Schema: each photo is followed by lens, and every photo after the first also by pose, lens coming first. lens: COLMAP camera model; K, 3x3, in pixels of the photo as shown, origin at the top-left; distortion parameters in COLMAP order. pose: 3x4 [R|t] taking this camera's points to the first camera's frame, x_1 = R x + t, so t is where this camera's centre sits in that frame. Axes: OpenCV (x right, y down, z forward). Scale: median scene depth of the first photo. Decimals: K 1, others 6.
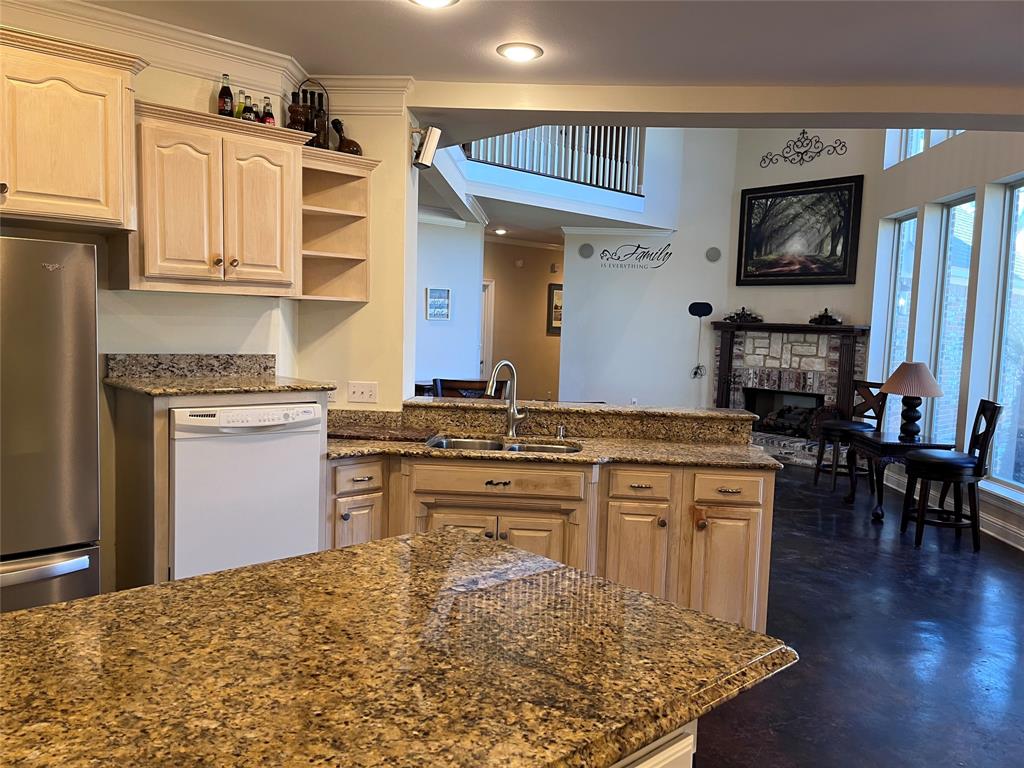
lens RADIAL K [[772.7, 0, 512.6], [0, 772.7, 389.8], [0, 0, 1]] dist [0.060217, -0.084288]
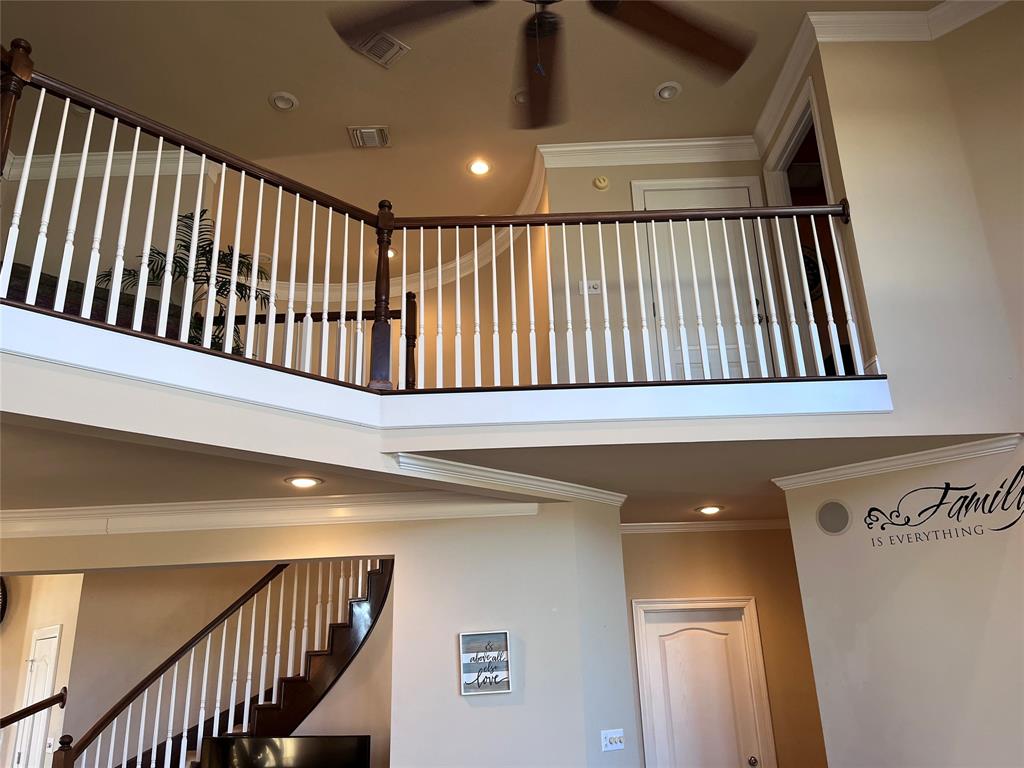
lens RADIAL K [[772.7, 0, 514.2], [0, 772.7, 389.7], [0, 0, 1]] dist [0.060217, -0.084288]
pose [[0.741085, -0.275712, -0.612189, 0.356931], [0.001484, 0.912465, -0.409151, -0.074269], [0.671409, 0.302307, 0.676624, 0.700555]]
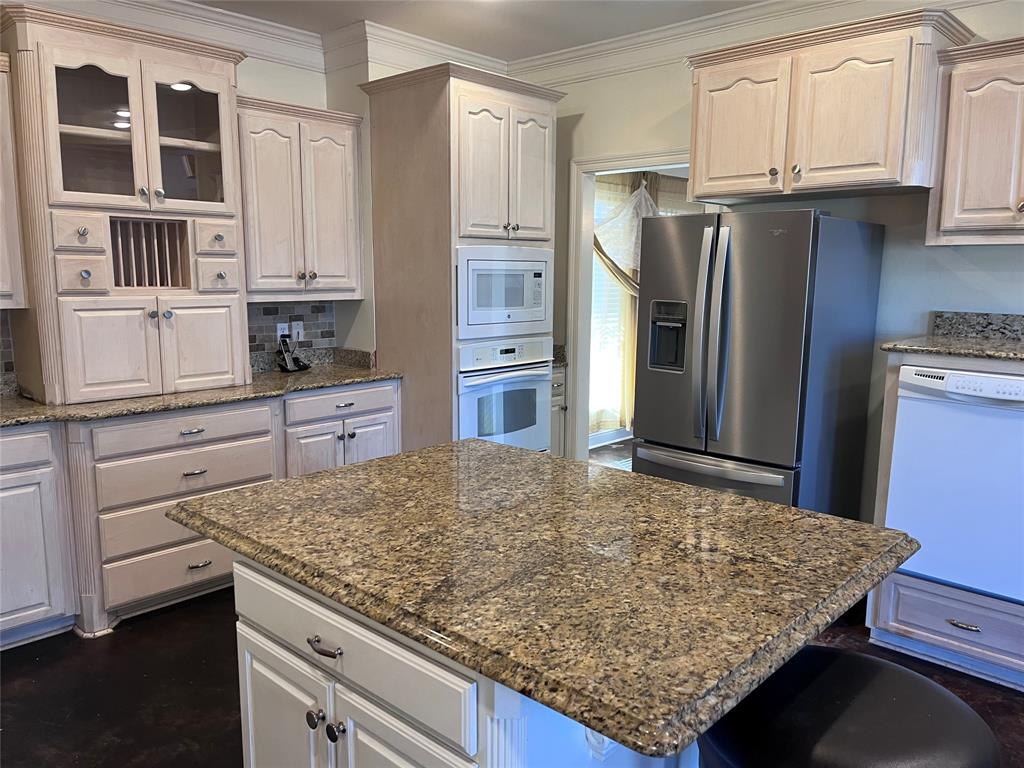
lens RADIAL K [[772.7, 0, 498.6], [0, 772.7, 382.3], [0, 0, 1]] dist [0.060217, -0.084288]
pose [[0.078304, 0.116766, -0.990068, 0.195908], [-0.091176, 0.989794, 0.109523, -0.006045], [0.992751, 0.081695, 0.088151, 0.158081]]
